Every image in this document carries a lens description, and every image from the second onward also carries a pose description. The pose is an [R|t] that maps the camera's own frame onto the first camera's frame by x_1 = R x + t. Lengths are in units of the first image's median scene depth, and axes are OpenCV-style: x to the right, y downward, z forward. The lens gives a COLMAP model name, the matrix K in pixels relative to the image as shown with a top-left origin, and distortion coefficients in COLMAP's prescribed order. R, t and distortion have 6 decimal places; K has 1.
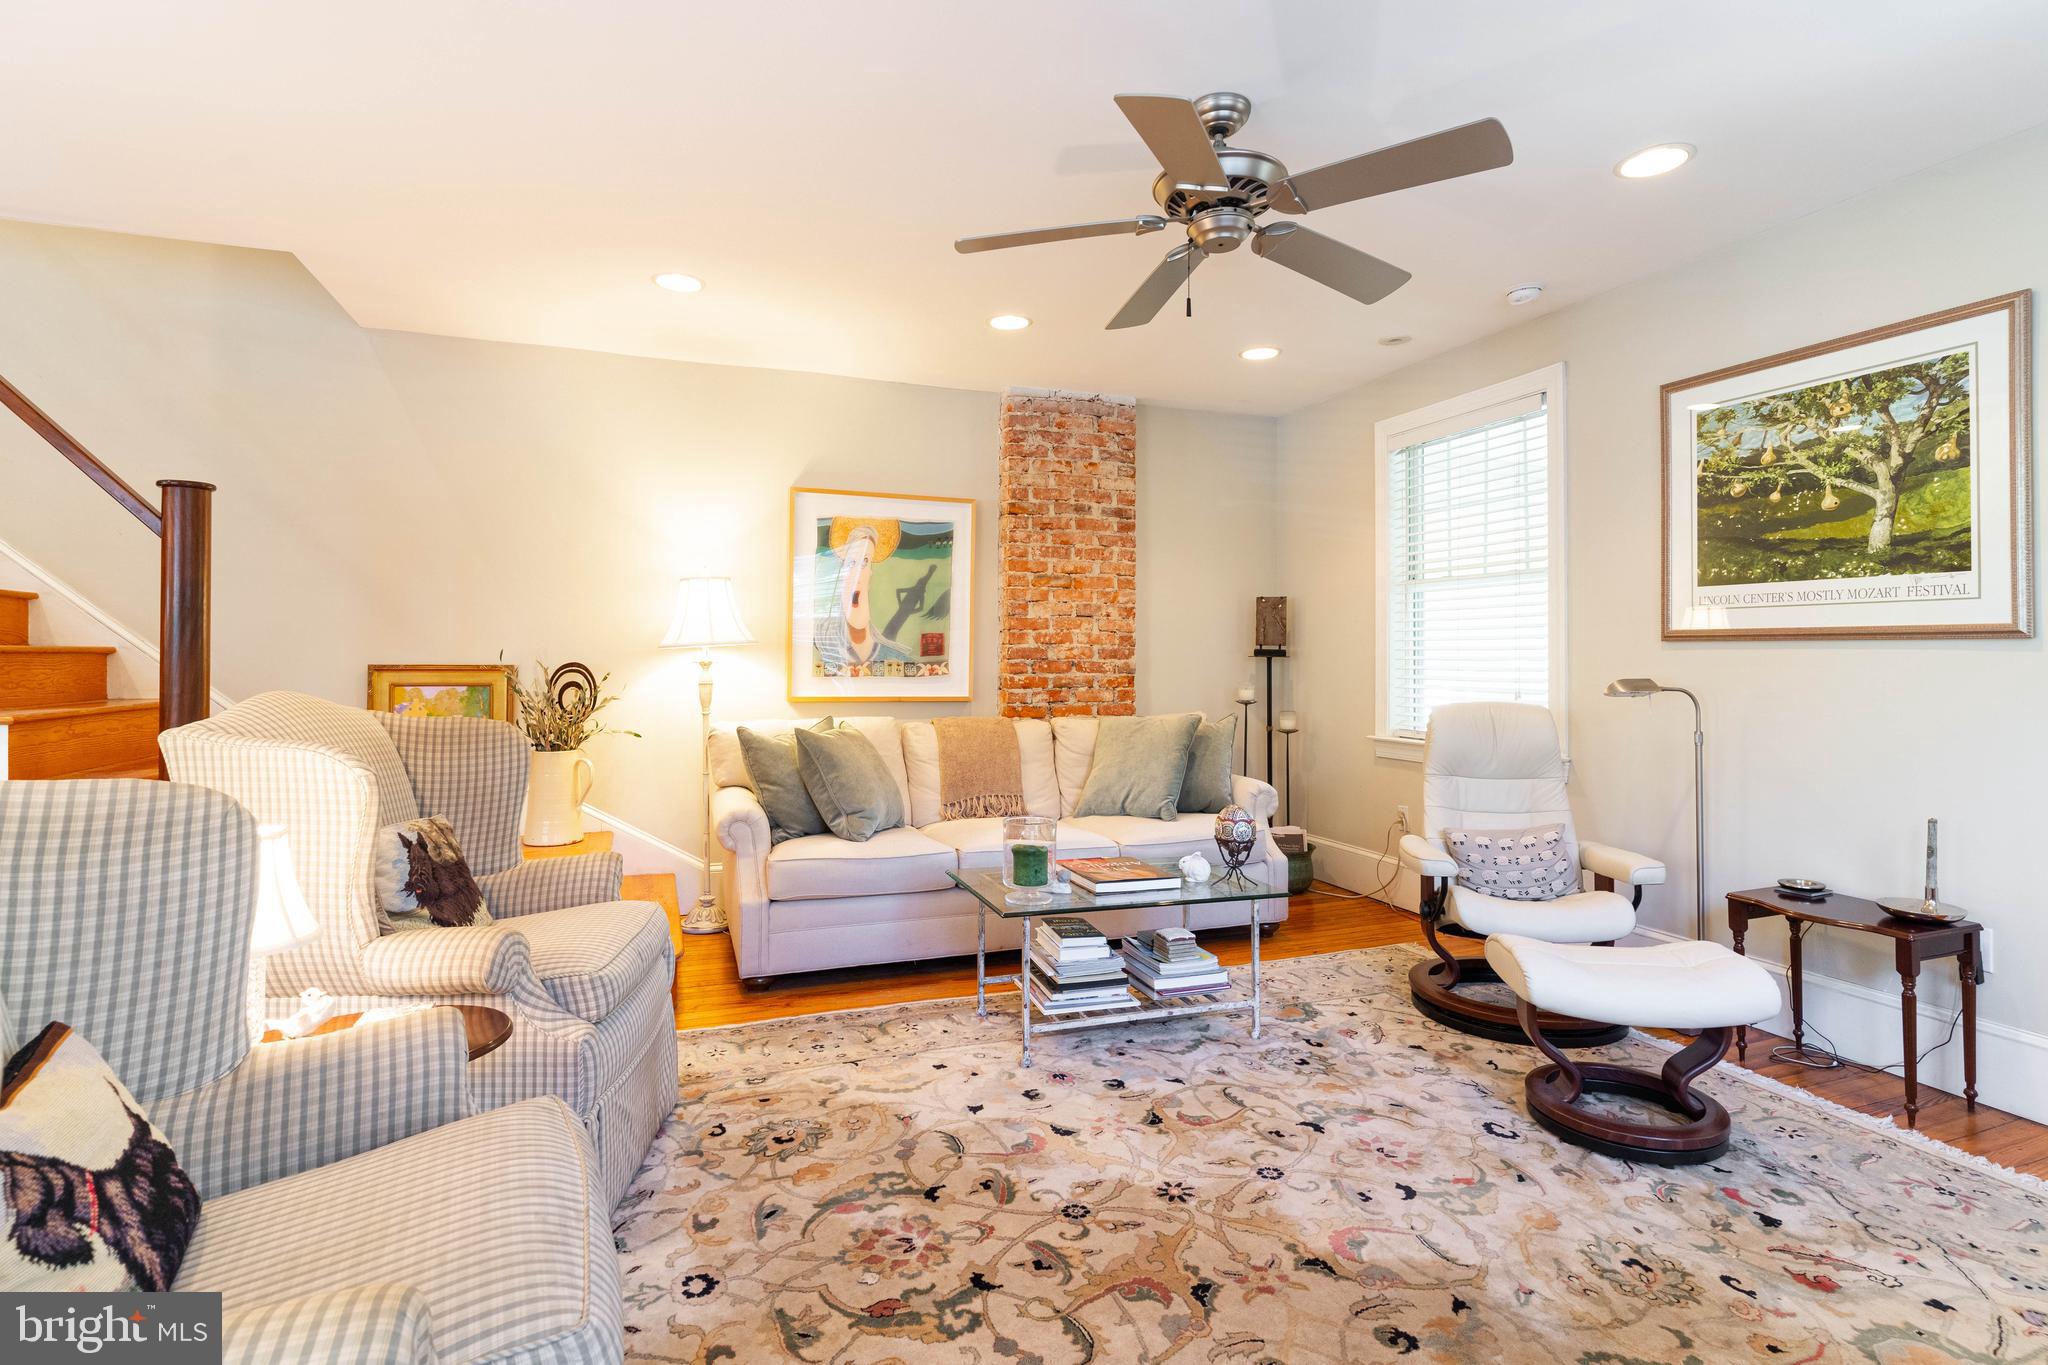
lens RADIAL K [[988.3, 0, 1021.3], [0, 988.3, 637.3], [0, 0, 1]] dist [0.000878, -0.000017]
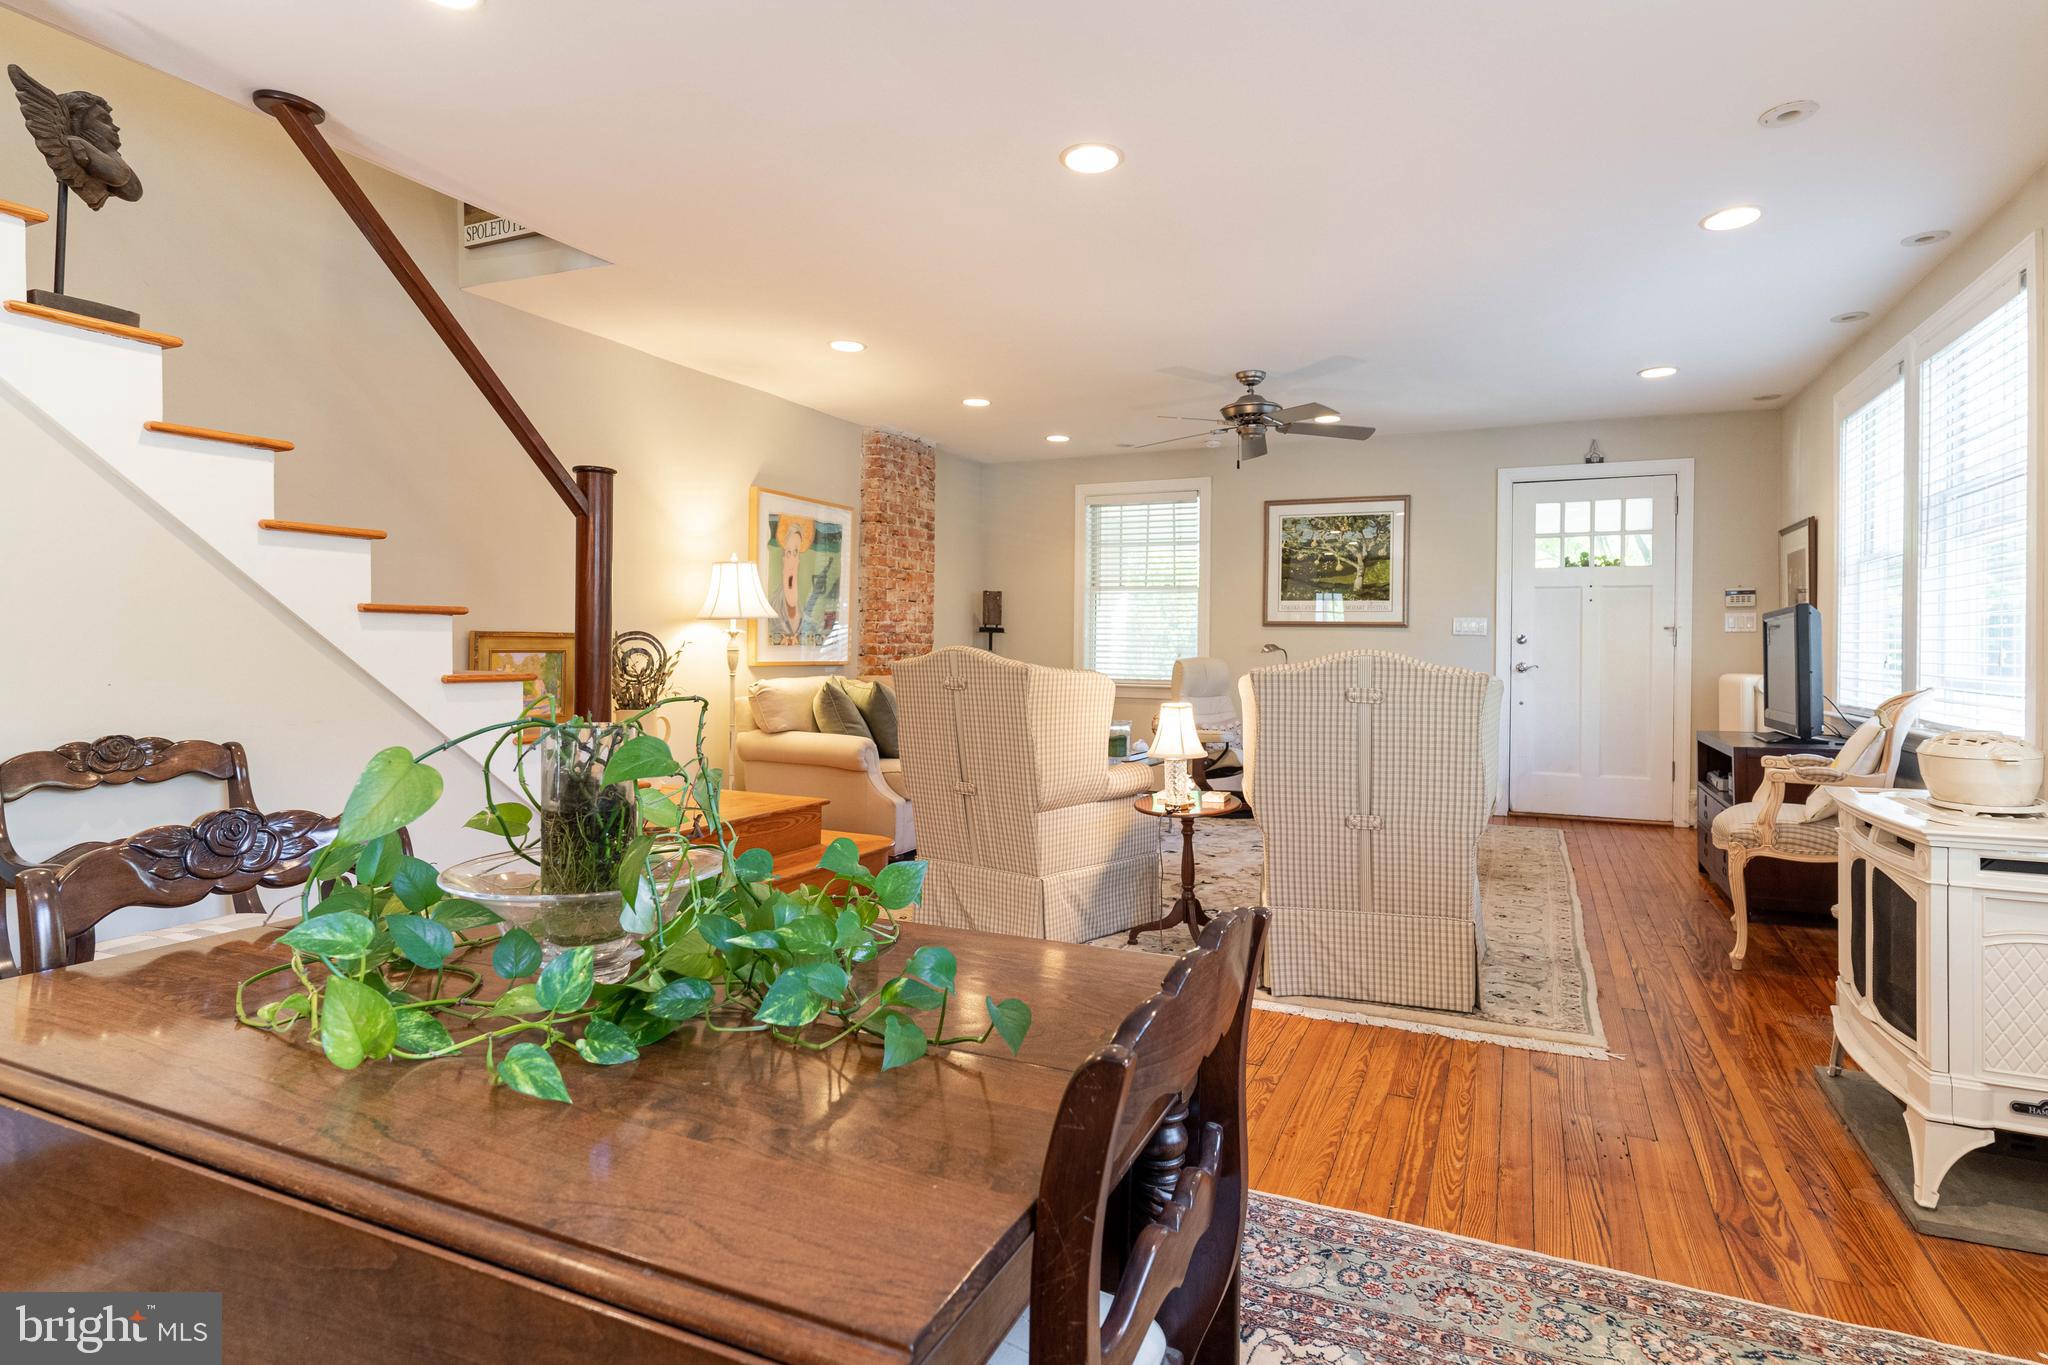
lens RADIAL K [[1024.5, 0, 1058.5], [0, 1024.5, 644.3], [0, 0, 1]] dist [0.001431, 0.000240]
pose [[0.698989, 0.001651, 0.715131, -0.836930], [-0.021325, 0.999601, 0.018535, 0.007823], [-0.714814, -0.028205, 0.698745, -0.130636]]
